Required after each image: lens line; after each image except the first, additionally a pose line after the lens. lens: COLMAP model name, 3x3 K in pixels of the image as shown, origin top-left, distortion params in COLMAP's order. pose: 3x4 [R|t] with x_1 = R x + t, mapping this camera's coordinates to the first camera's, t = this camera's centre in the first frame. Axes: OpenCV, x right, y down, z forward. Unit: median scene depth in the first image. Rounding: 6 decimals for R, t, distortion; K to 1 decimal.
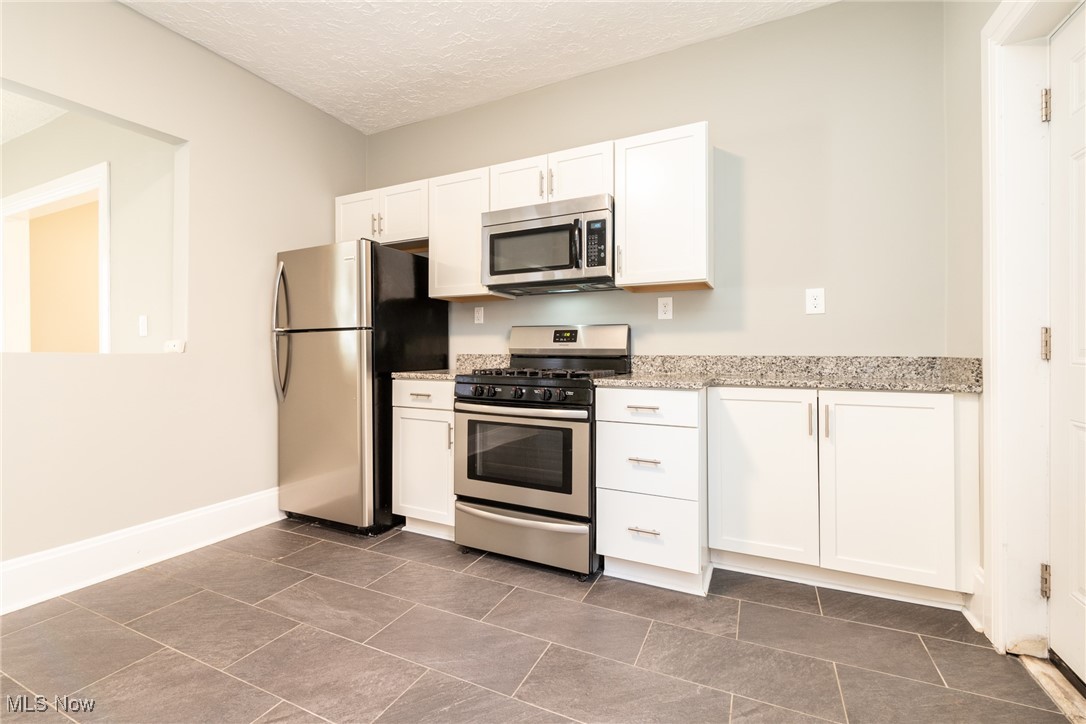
lens RADIAL K [[468.4, 0, 541.1], [0, 468.4, 350.4], [0, 0, 1]] dist [0.001311, 0.000177]
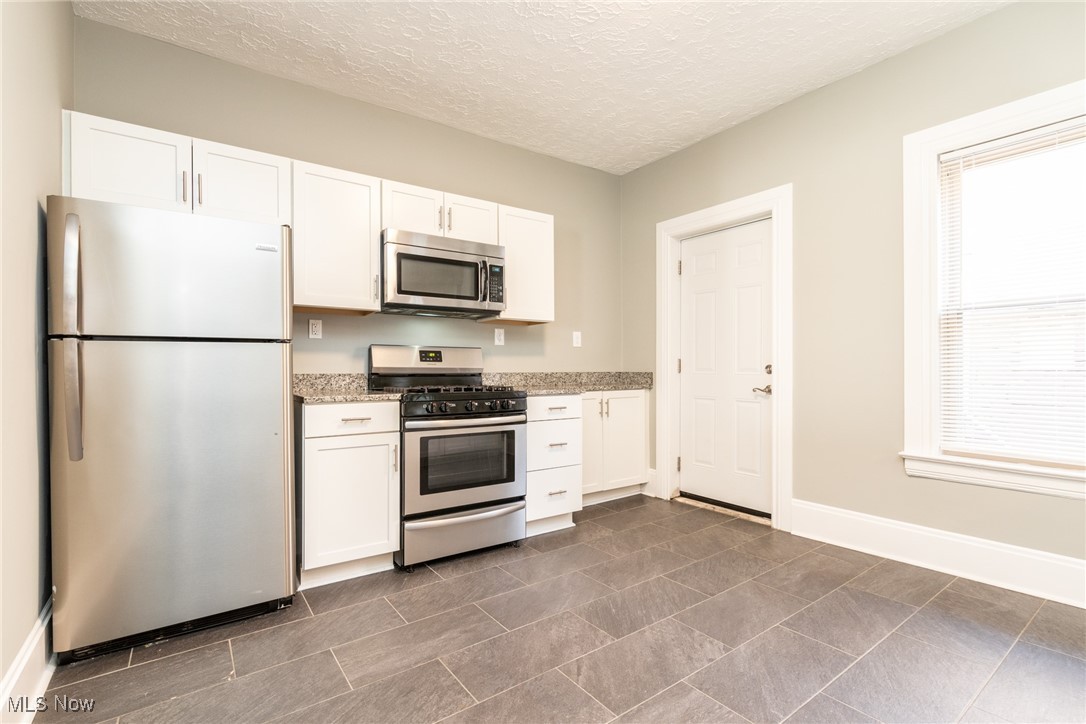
lens RADIAL K [[485.0, 0, 540.5], [0, 485.0, 369.8], [0, 0, 1]] dist [0.000774, -0.000028]
pose [[0.490466, -0.002517, 0.871457, -0.959084], [0.002283, 0.999996, 0.001603, 0.000007], [-0.871457, 0.001203, 0.490470, 0.260168]]
